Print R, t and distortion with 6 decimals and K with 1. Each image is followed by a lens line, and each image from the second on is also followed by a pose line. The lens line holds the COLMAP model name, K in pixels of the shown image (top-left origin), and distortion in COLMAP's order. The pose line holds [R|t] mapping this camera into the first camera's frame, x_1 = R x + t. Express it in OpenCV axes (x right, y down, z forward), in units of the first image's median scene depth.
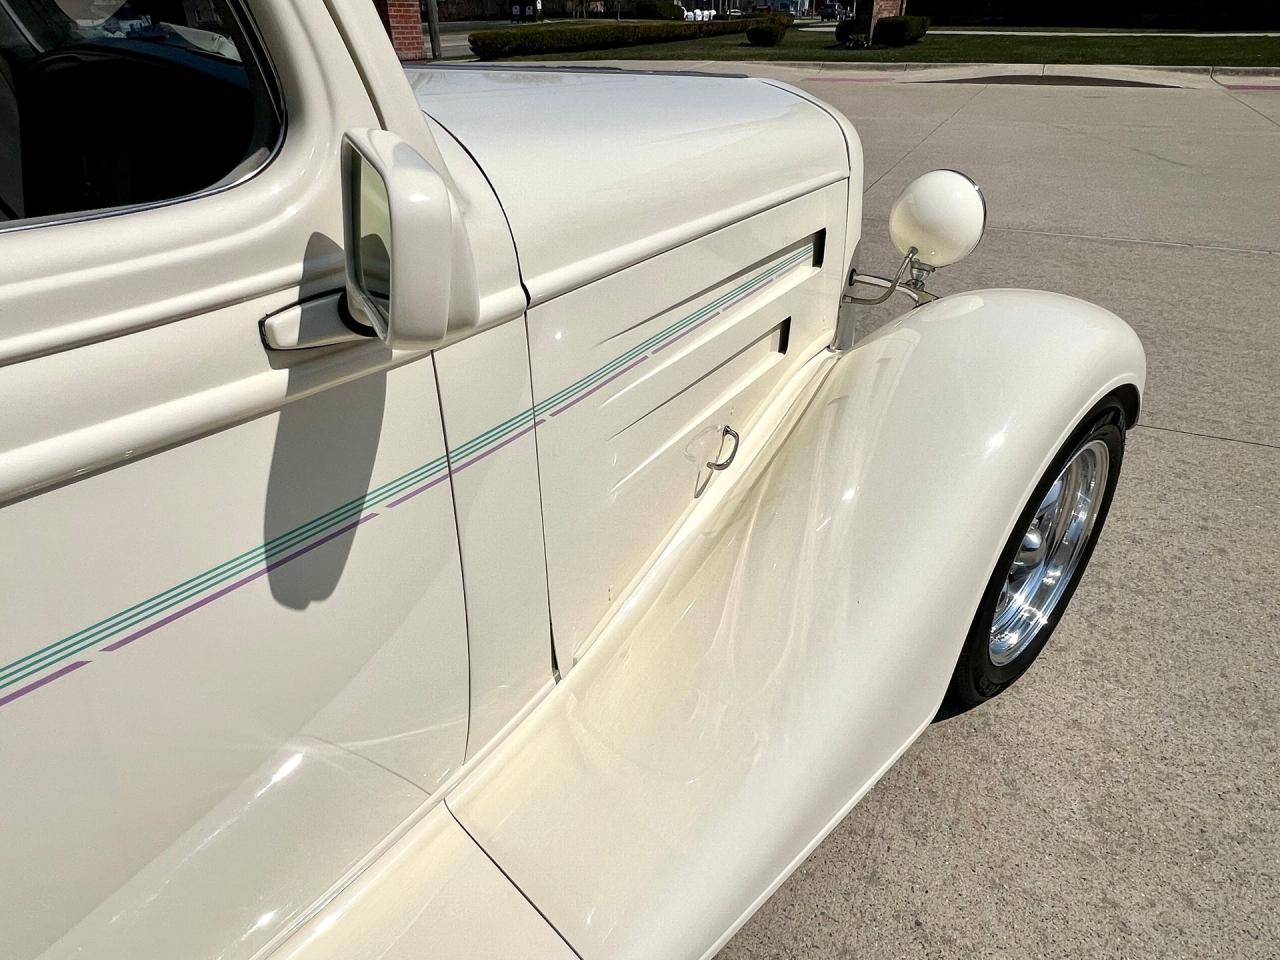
lens RADIAL K [[808.5, 0, 629.6], [0, 808.5, 486.8], [0, 0, 1]] dist [-0.002455, -0.000651]
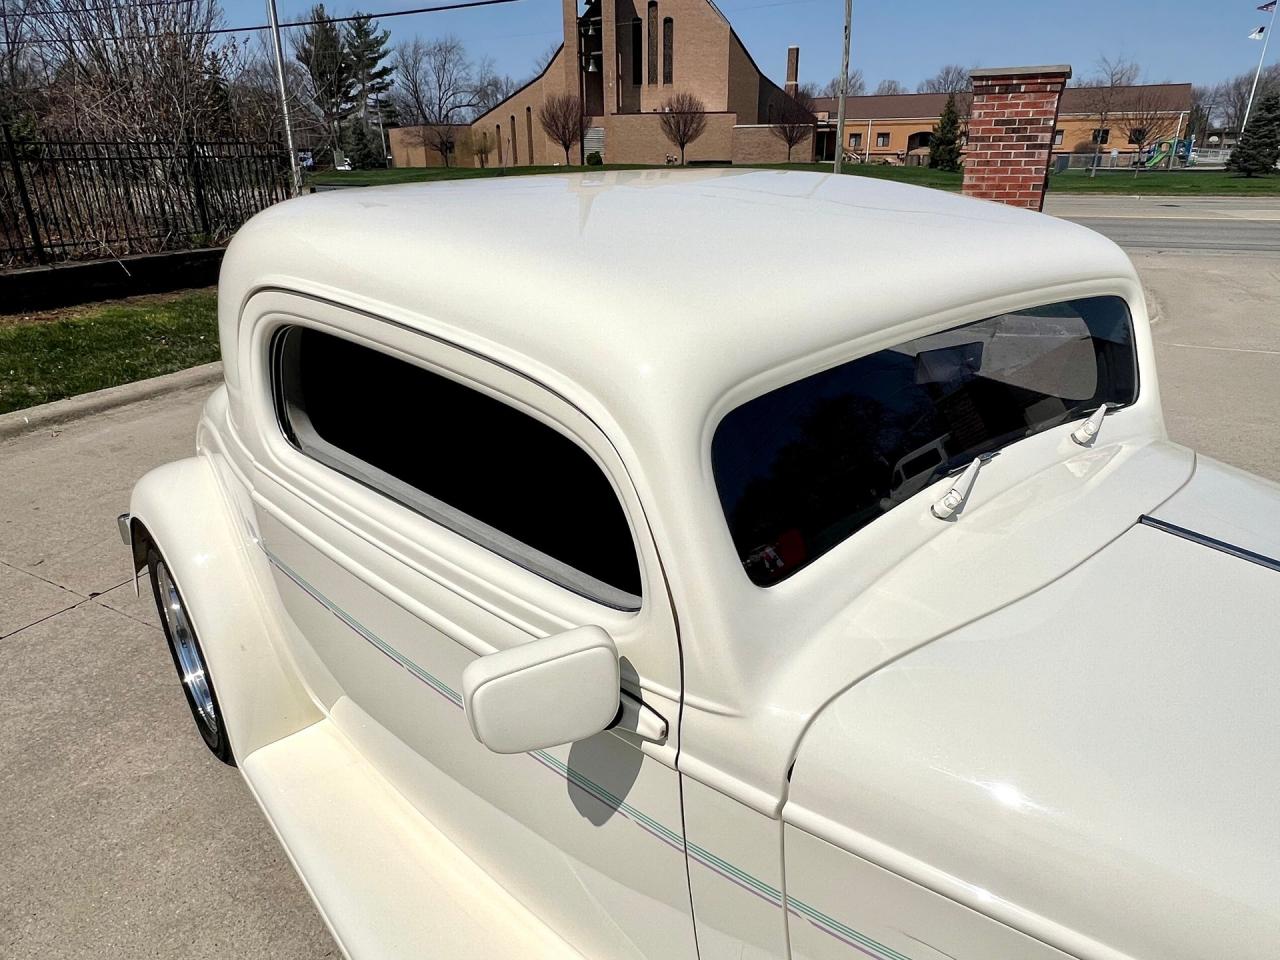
lens RADIAL K [[809.5, 0, 630.3], [0, 809.5, 489.8], [0, 0, 1]] dist [-0.007468, 0.004214]
pose [[-0.058316, 0.402470, -0.913574, 0.293287], [-0.493744, 0.783739, 0.376789, -0.369218], [0.867650, 0.473044, 0.153012, 0.192649]]
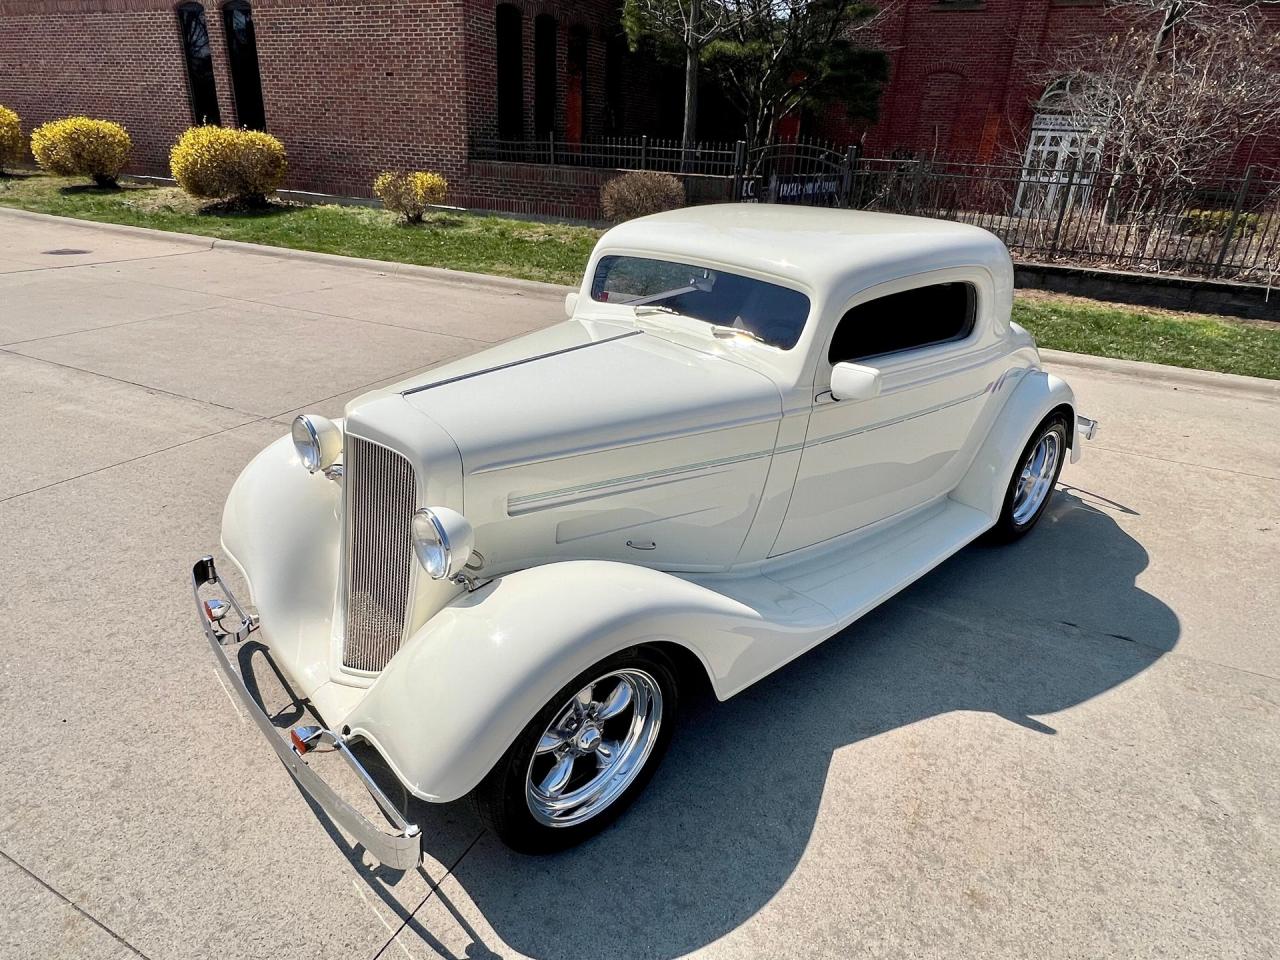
lens RADIAL K [[754.0, 0, 644.4], [0, 754.0, 478.6], [0, 0, 1]] dist [0.000163, 0.000278]
pose [[-0.999369, -0.035484, -0.001422, -0.258447], [-0.021949, 0.585695, 0.810234, -1.384632], [-0.027917, 0.809755, -0.586104, 1.752061]]
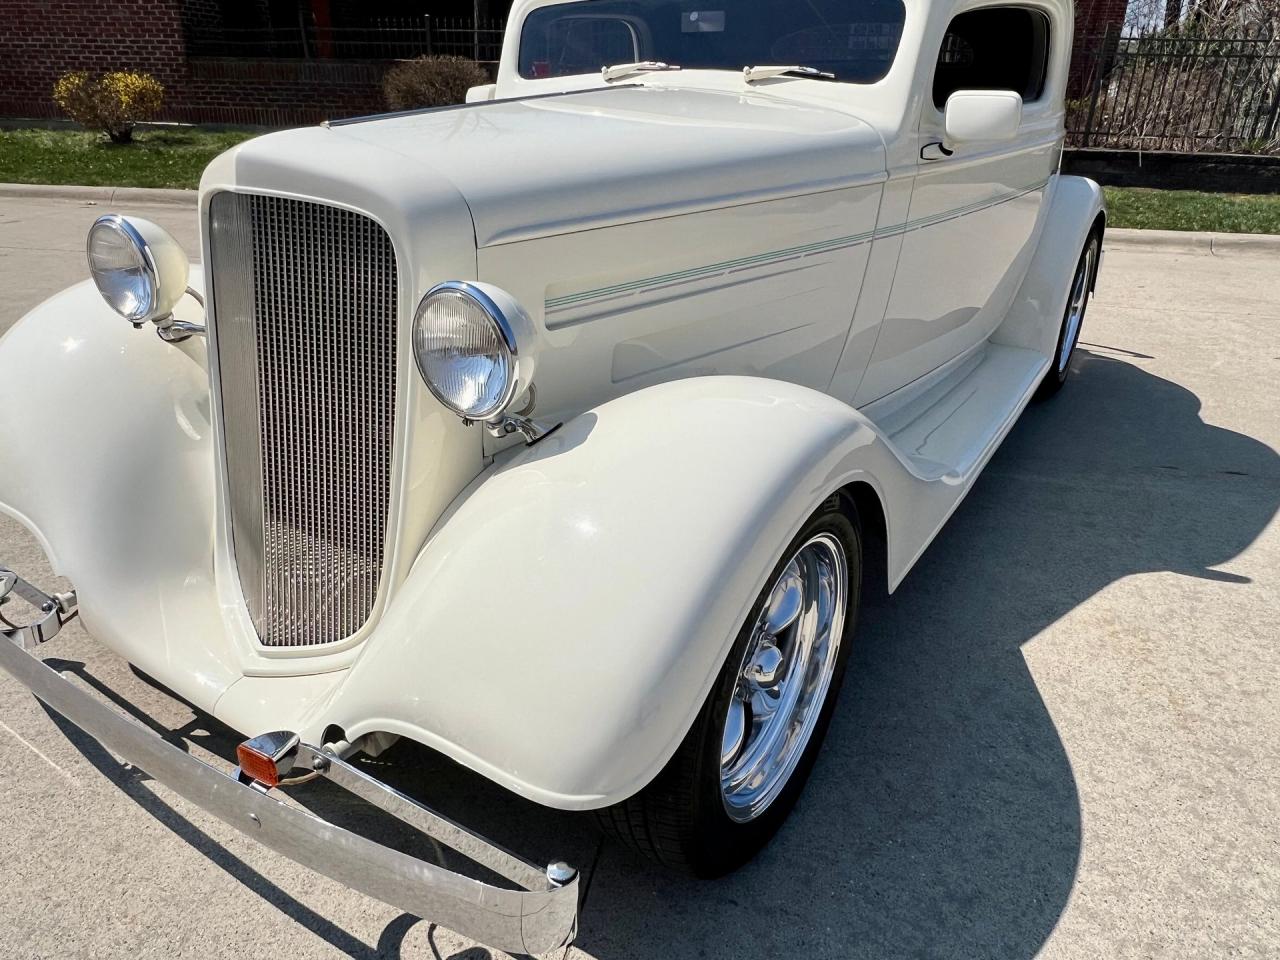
lens RADIAL K [[867.5, 0, 637.3], [0, 867.5, 488.7], [0, 0, 1]] dist [-0.000266, -0.001872]
pose [[-0.970060, 0.100356, -0.221160, 0.065050], [-0.124591, 0.576038, 0.807872, -0.943702], [0.208472, 0.811239, -0.546288, 1.676701]]
